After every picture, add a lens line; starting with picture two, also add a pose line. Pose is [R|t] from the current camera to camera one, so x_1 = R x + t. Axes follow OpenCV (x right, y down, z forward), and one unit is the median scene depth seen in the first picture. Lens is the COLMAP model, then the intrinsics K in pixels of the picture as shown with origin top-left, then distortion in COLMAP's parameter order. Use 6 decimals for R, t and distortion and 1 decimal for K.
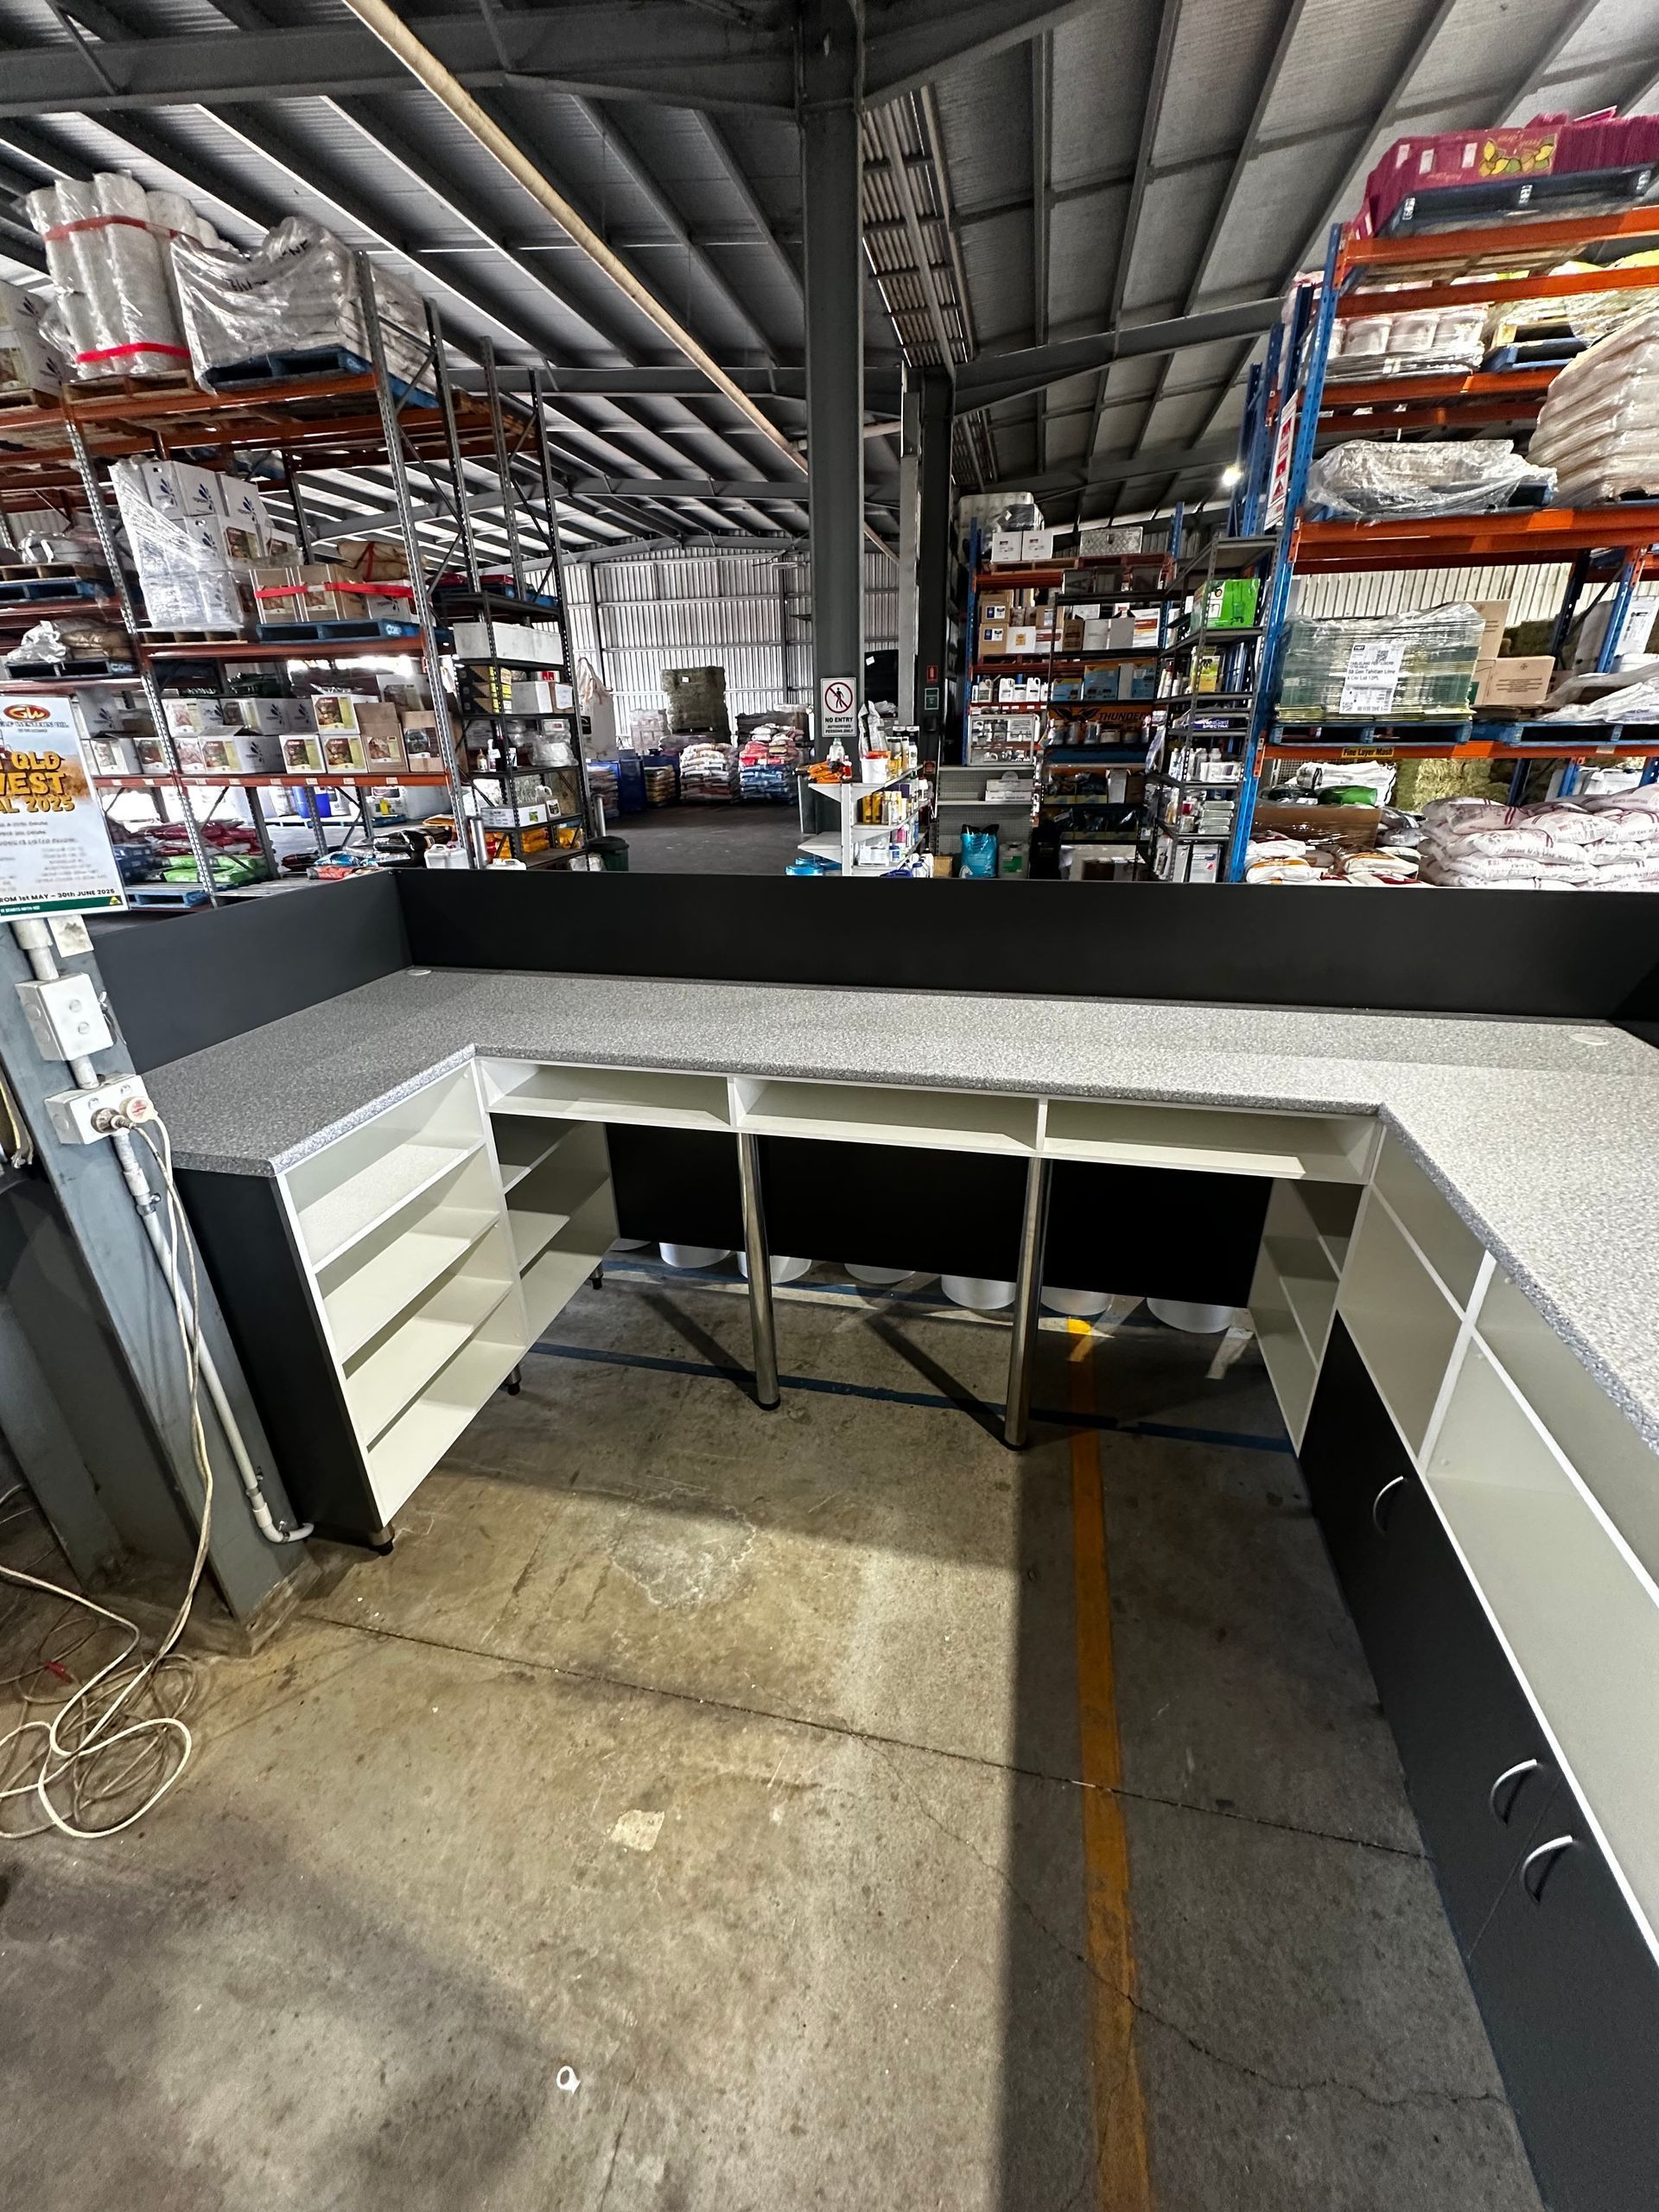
lens RADIAL K [[875.7, 0, 829.5], [0, 875.7, 1106.0], [0, 0, 1]] dist [0.001361, 0.000036]
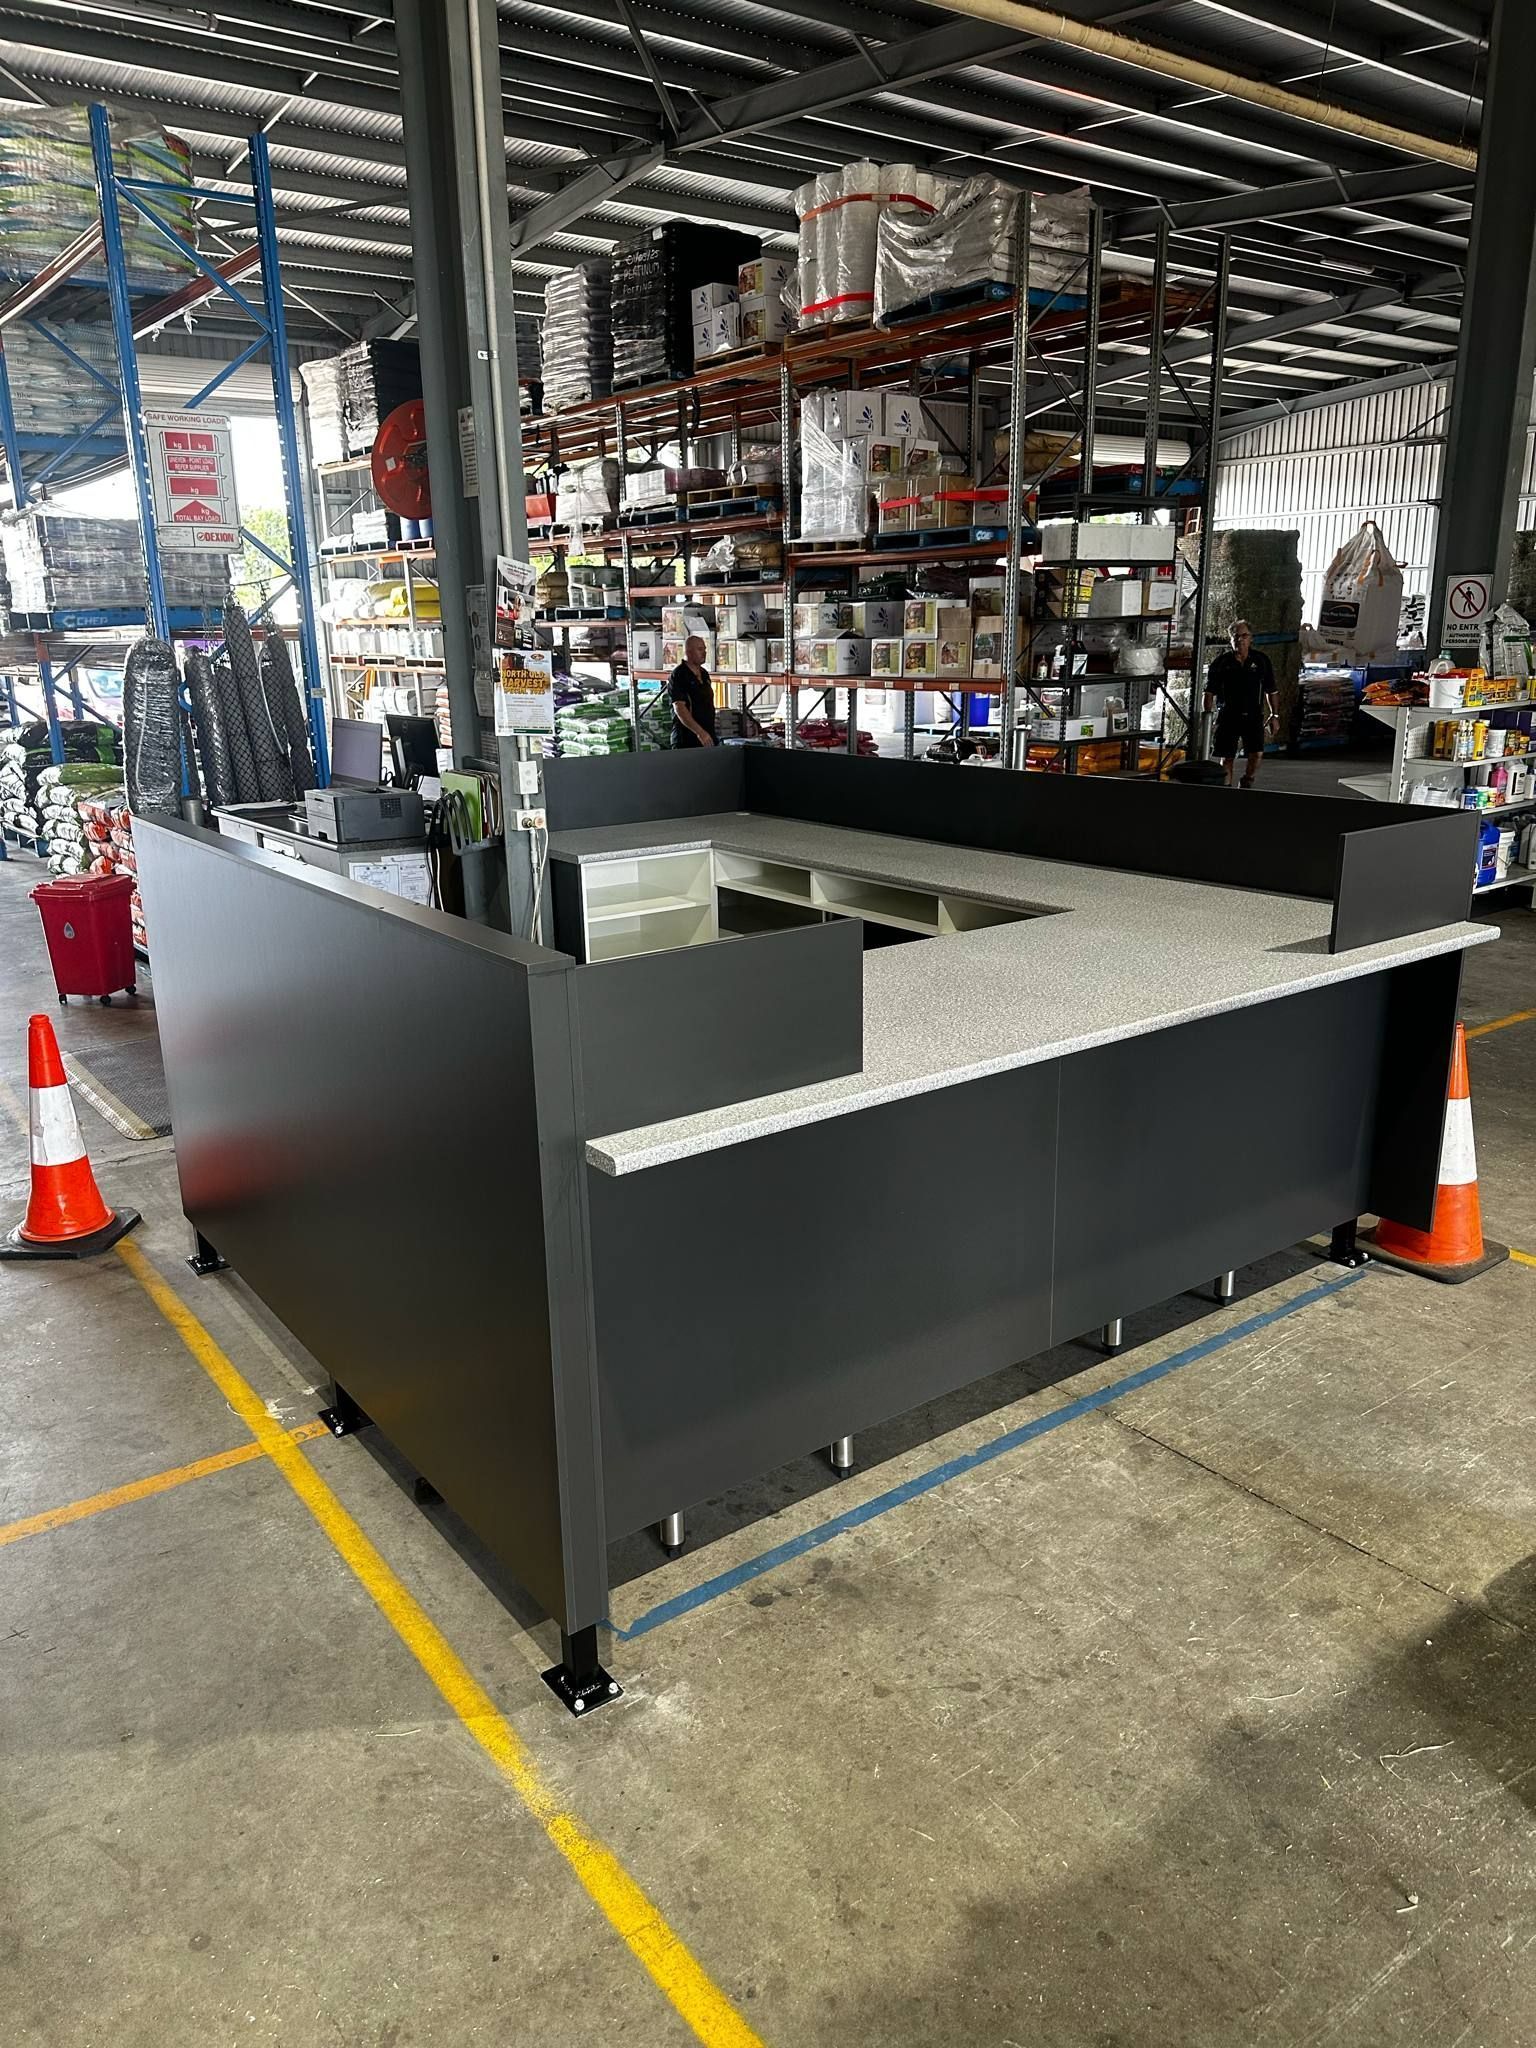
lens RADIAL K [[1455.8, 0, 743.4], [0, 1455.8, 1067.9], [0, 0, 1]] dist [0.038718, -0.078904]
pose [[0.749508, 0.196444, -0.632177, 0.415026], [-0.259809, 0.965627, -0.007968, 0.099666], [0.608882, 0.170217, 0.774783, -0.294131]]
